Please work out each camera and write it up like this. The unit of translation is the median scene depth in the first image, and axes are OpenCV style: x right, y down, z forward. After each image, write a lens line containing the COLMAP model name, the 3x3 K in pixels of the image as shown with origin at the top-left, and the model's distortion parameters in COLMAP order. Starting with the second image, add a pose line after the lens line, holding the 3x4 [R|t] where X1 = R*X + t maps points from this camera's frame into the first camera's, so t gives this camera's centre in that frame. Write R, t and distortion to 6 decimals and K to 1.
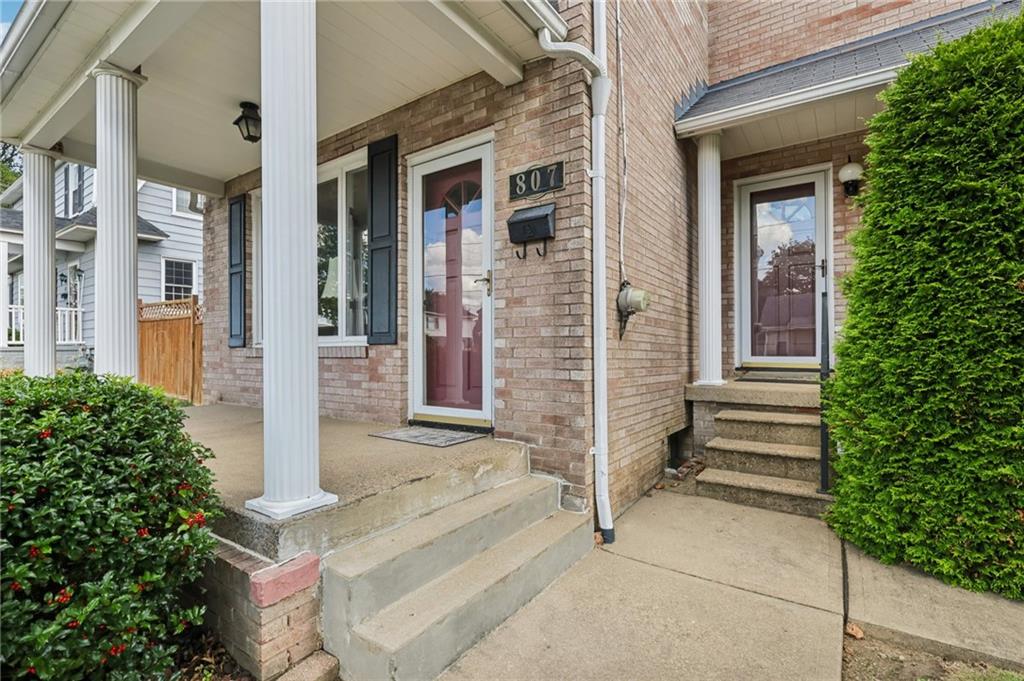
lens RADIAL K [[478.7, 0, 504.1], [0, 478.7, 347.3], [0, 0, 1]] dist [-0.010528, -0.000464]
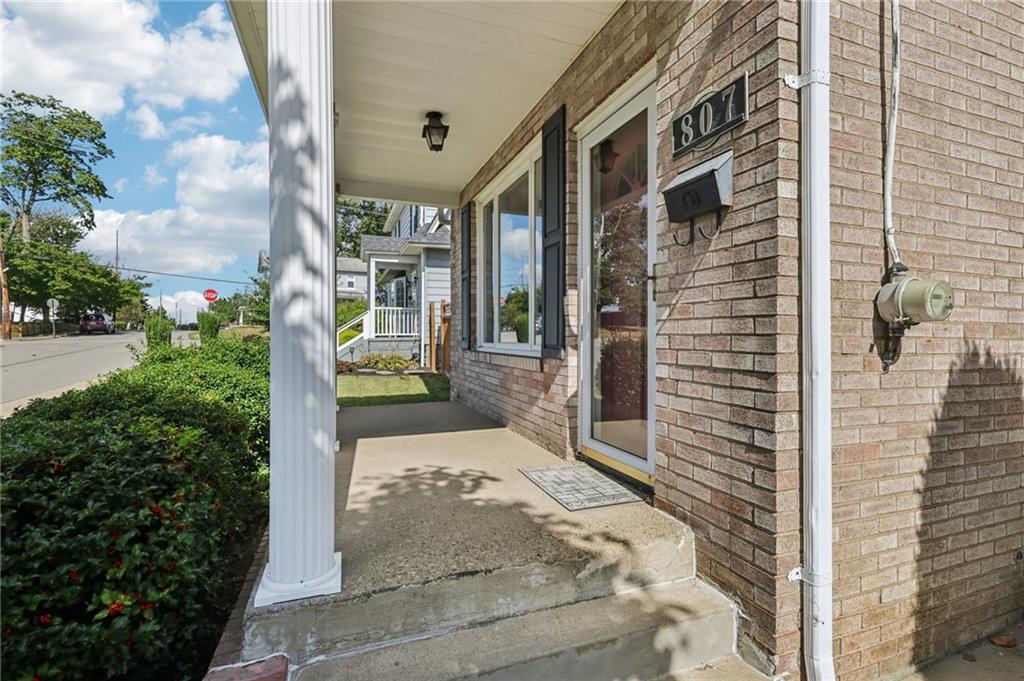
lens RADIAL K [[478.7, 0, 517.9], [0, 478.7, 337.0], [0, 0, 1]] dist [-0.010528, -0.000464]
pose [[0.823104, 0.003529, -0.567879, 0.213856], [0.006154, 0.999867, 0.015133, -0.069605], [0.567857, -0.015951, 0.822973, 0.324890]]
